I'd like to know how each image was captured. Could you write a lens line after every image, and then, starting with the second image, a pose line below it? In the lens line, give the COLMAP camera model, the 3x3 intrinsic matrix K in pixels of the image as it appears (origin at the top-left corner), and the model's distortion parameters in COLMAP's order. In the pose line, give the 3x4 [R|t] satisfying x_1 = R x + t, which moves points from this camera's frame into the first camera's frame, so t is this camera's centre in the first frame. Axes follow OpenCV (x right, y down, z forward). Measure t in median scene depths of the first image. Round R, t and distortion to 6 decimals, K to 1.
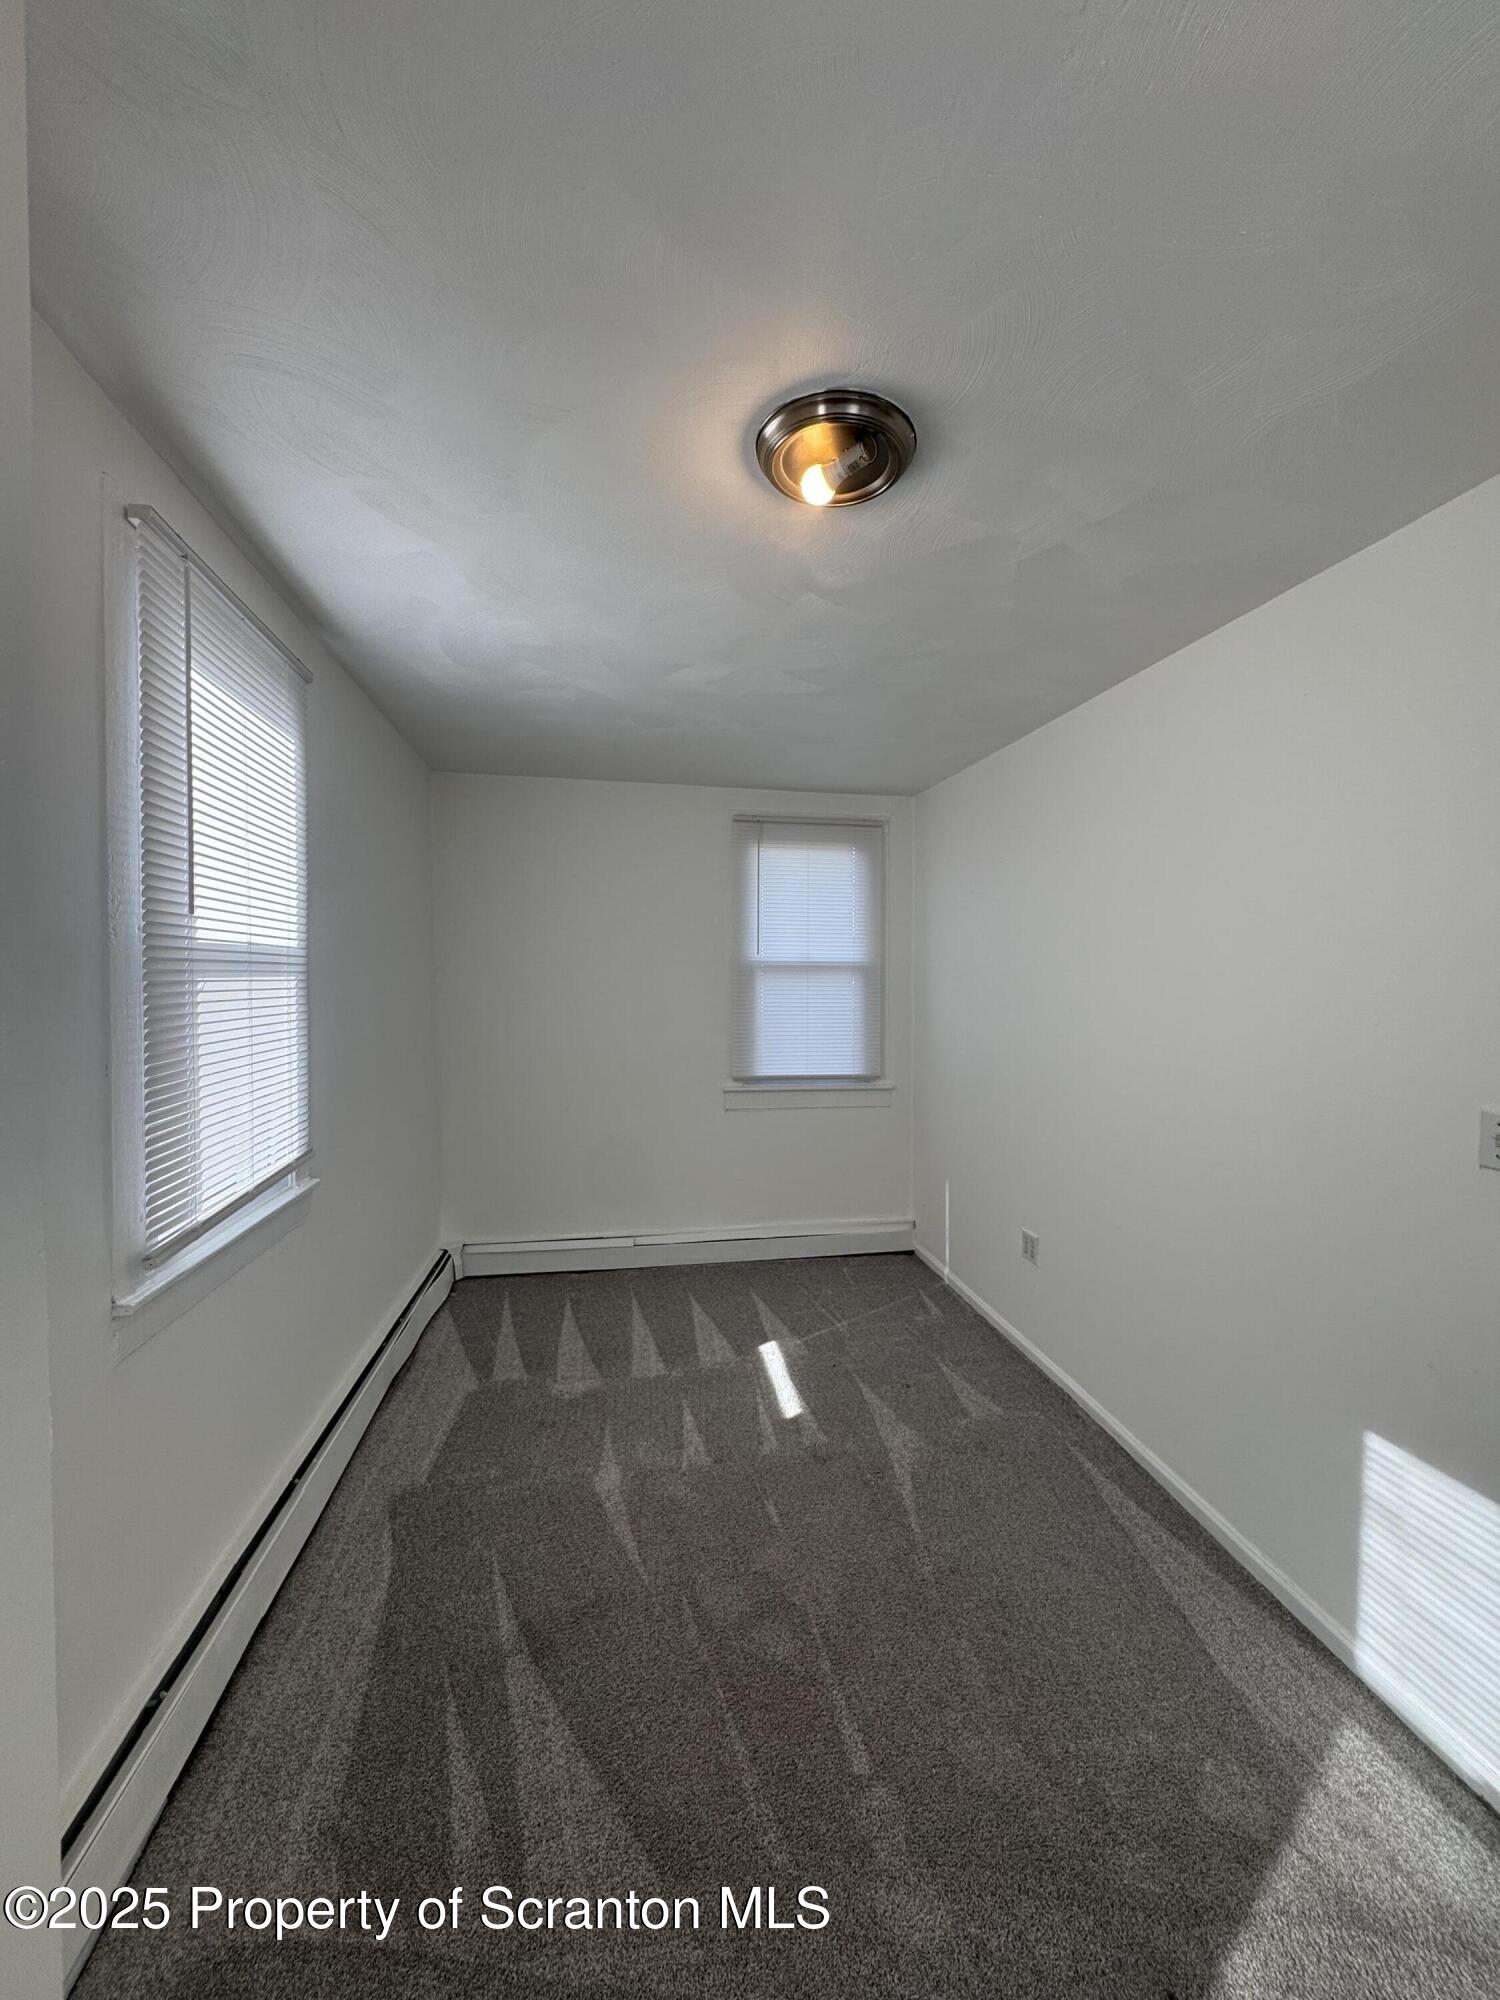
lens RADIAL K [[798.0, 0, 750.9], [0, 798.0, 998.0], [0, 0, 1]] dist [-0.002837, 0.000827]
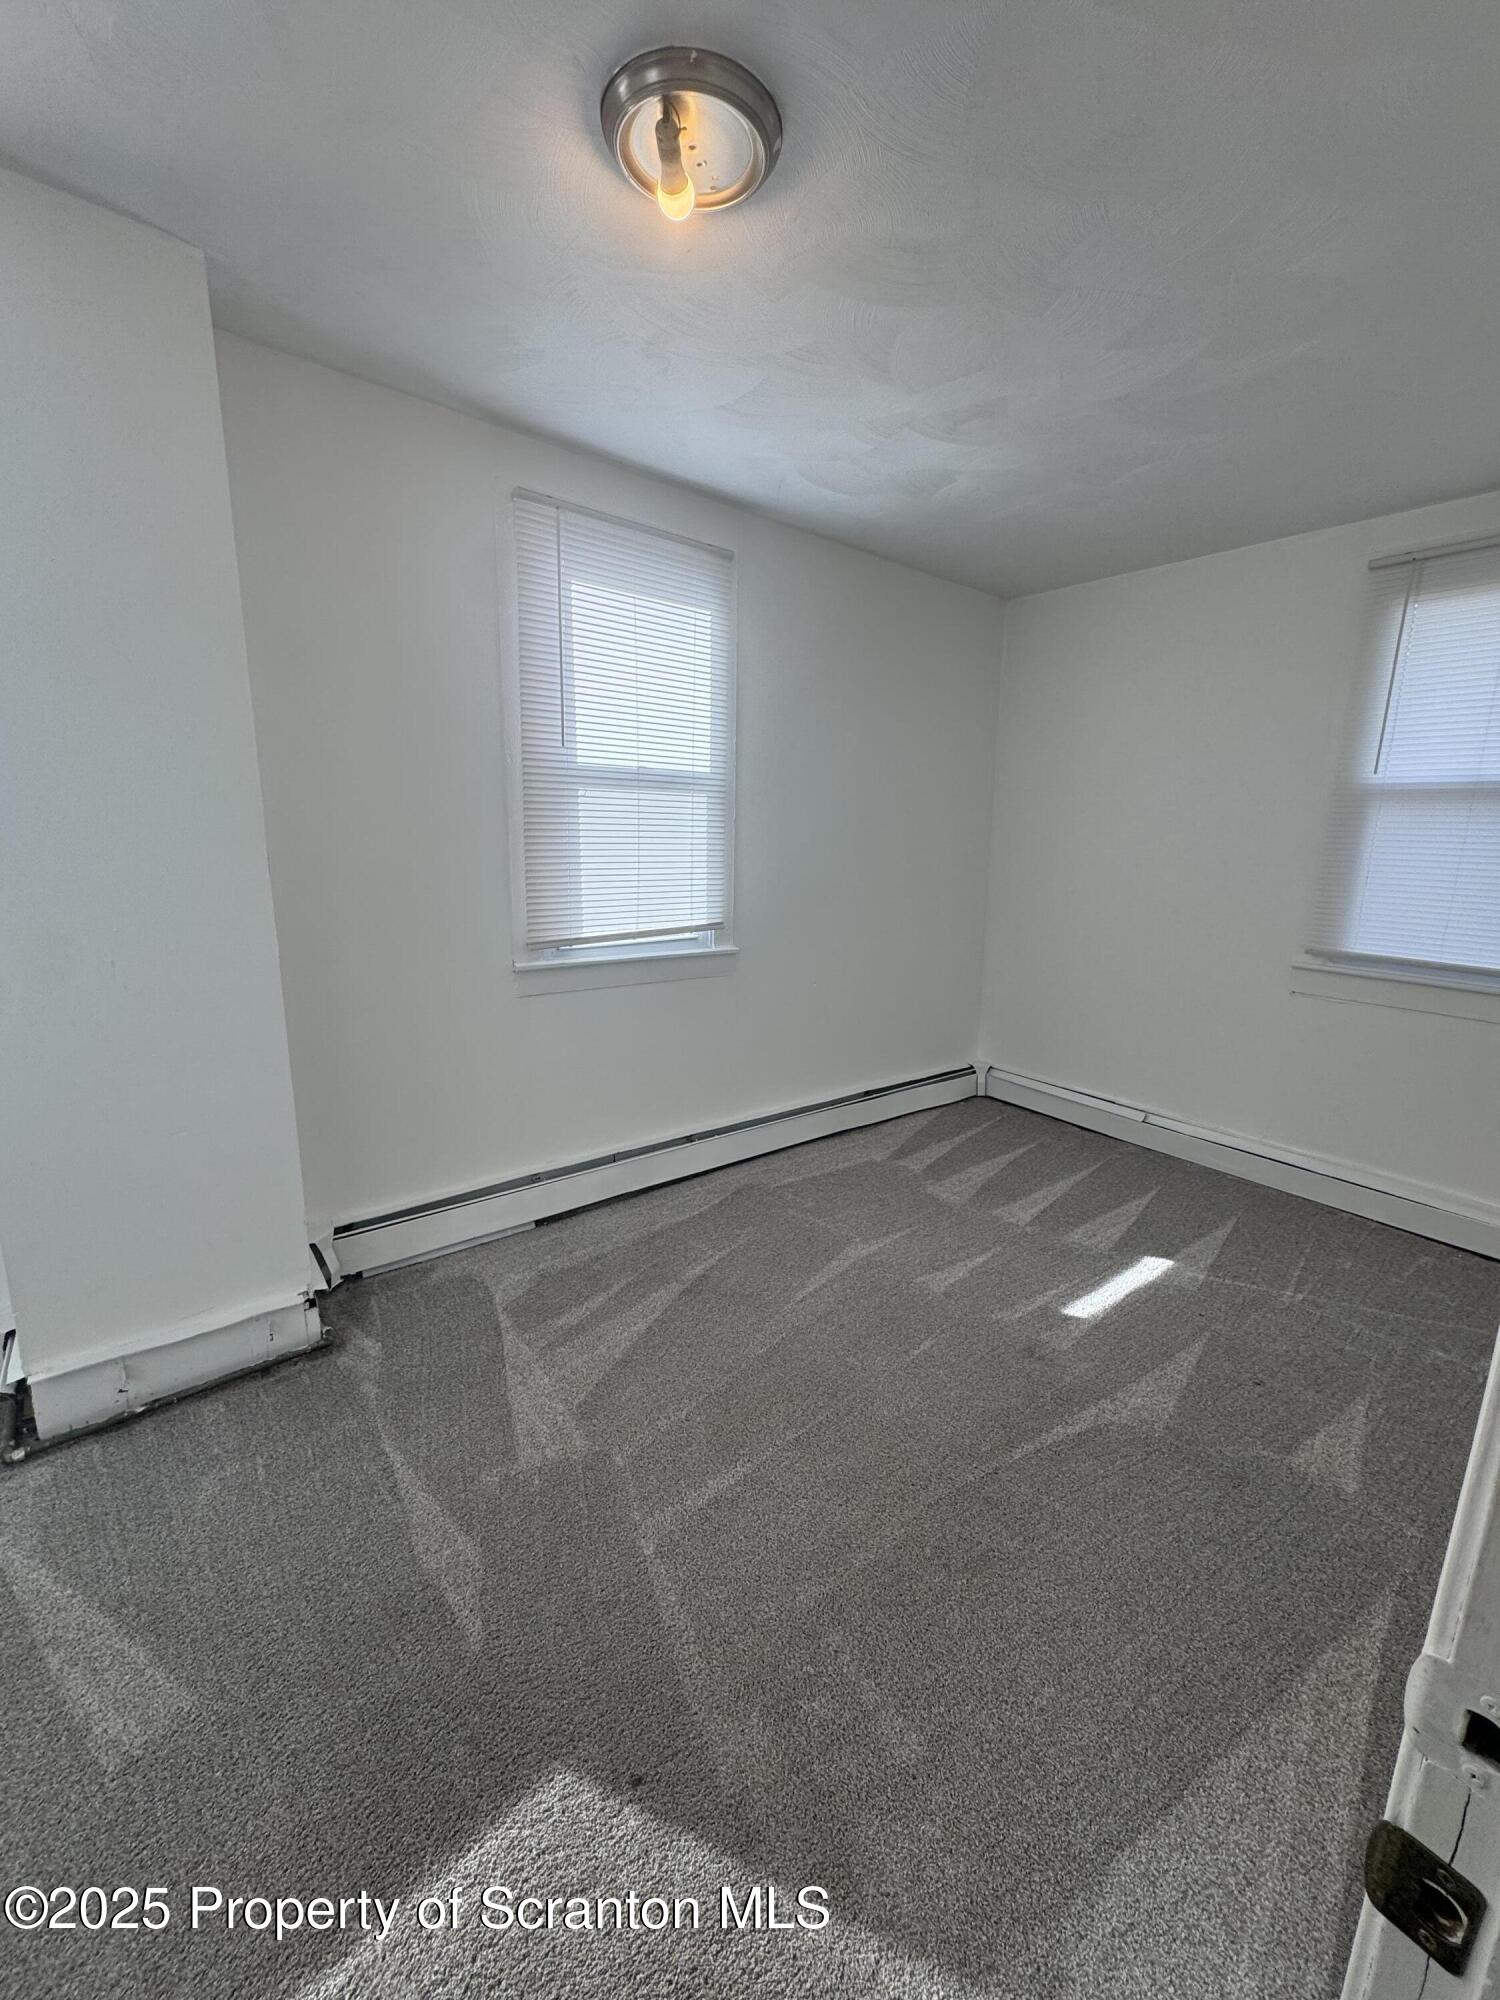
lens RADIAL K [[798.0, 0, 752.3], [0, 798.0, 995.8], [0, 0, 1]] dist [-0.002837, 0.000827]
pose [[0.473561, 0.186641, -0.860758, 0.459142], [-0.045920, 0.981192, 0.187491, 0.033699], [0.879563, -0.049262, 0.473225, 0.251580]]
